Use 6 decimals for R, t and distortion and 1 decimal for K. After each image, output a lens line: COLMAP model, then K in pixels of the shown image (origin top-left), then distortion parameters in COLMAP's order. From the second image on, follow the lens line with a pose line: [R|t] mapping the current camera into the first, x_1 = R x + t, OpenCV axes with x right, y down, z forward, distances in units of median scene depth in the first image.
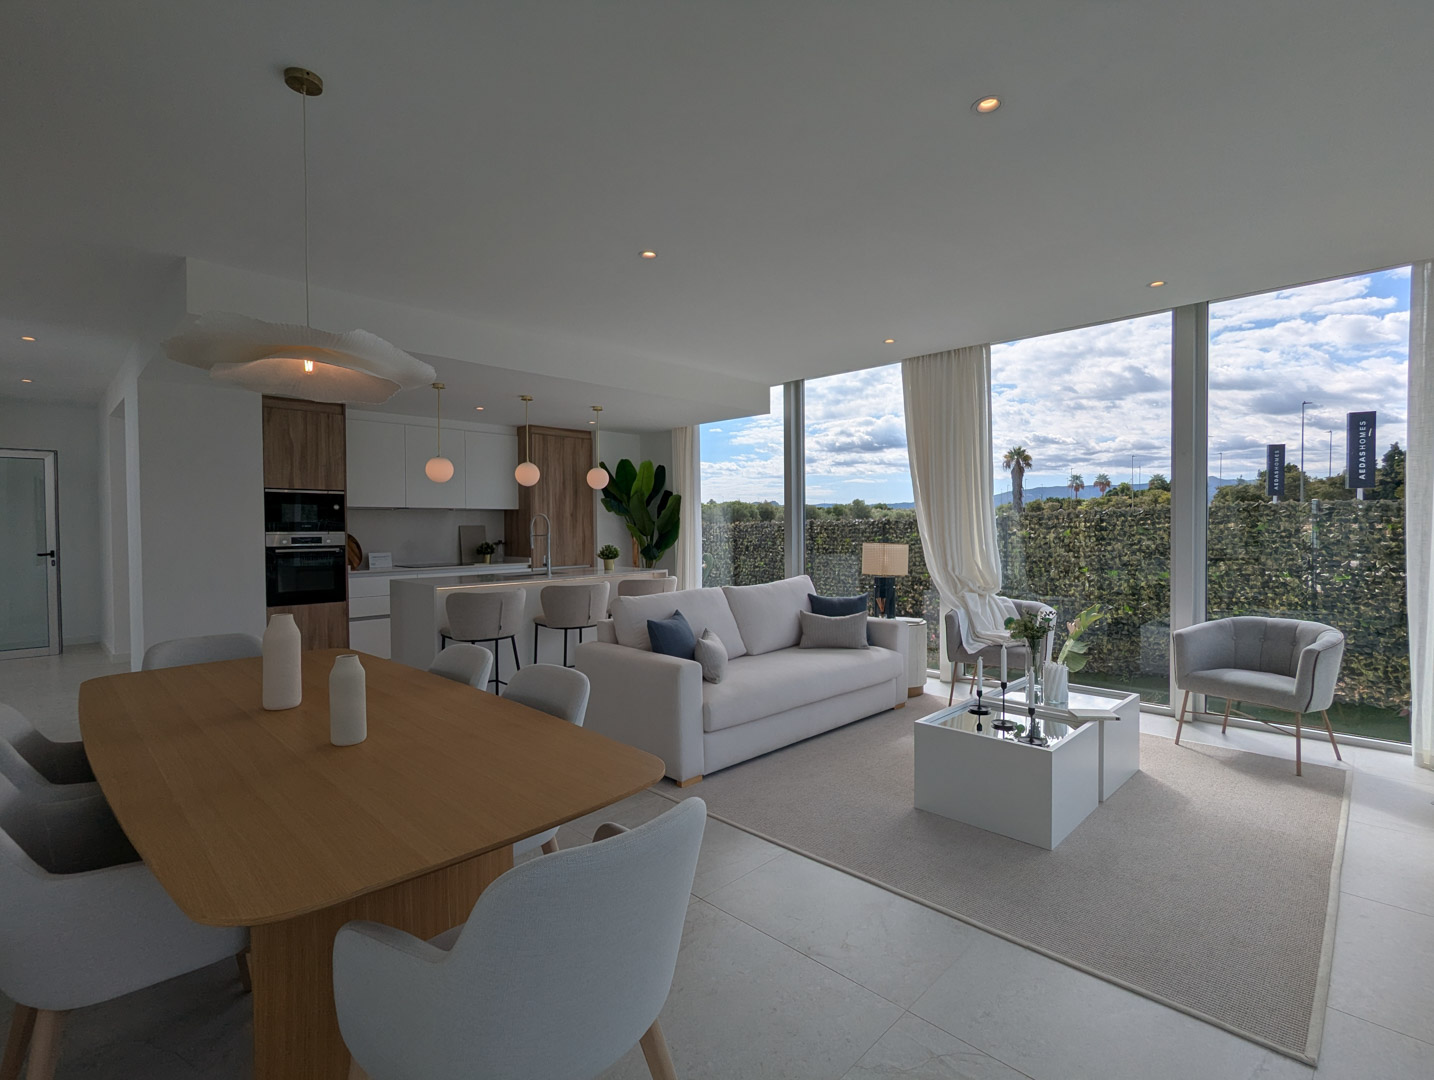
lens RADIAL K [[692.2, 0, 714.5], [0, 692.2, 537.1], [0, 0, 1]] dist [-0.000092, -0.000192]
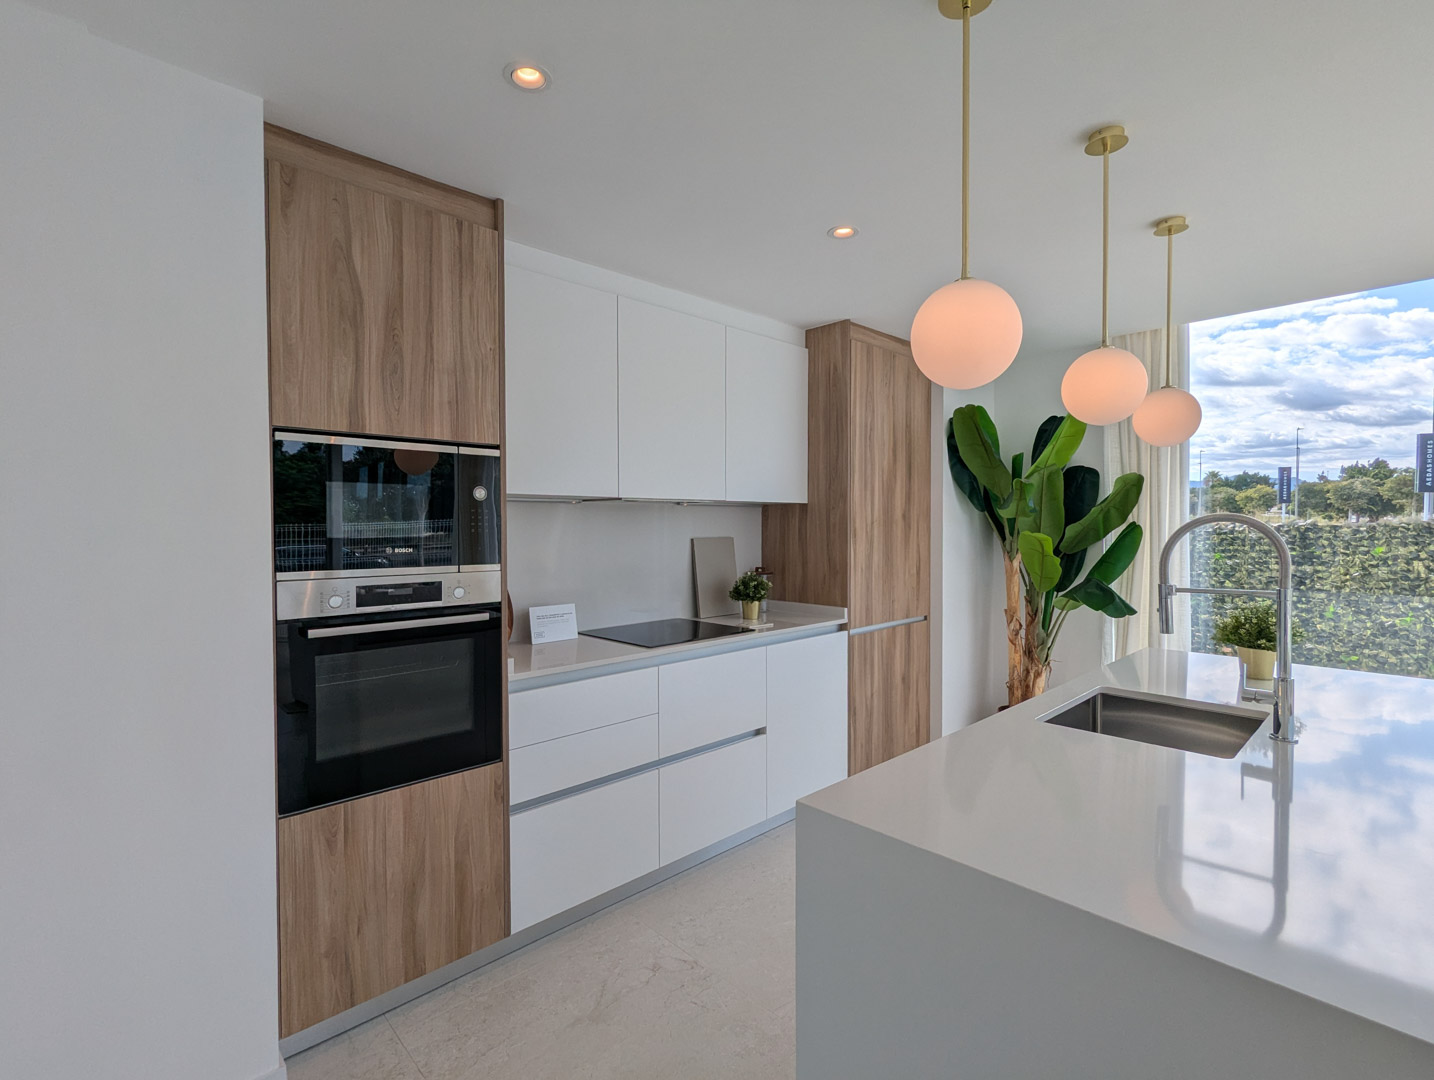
lens RADIAL K [[692.2, 0, 719.7], [0, 692.2, 536.5], [0, 0, 1]] dist [-0.000092, -0.000192]
pose [[0.999998, 0.001484, 0.001125, -0.415532], [-0.001486, 0.999998, 0.001308, -0.021871], [-0.001123, -0.001310, 0.999999, 0.637046]]
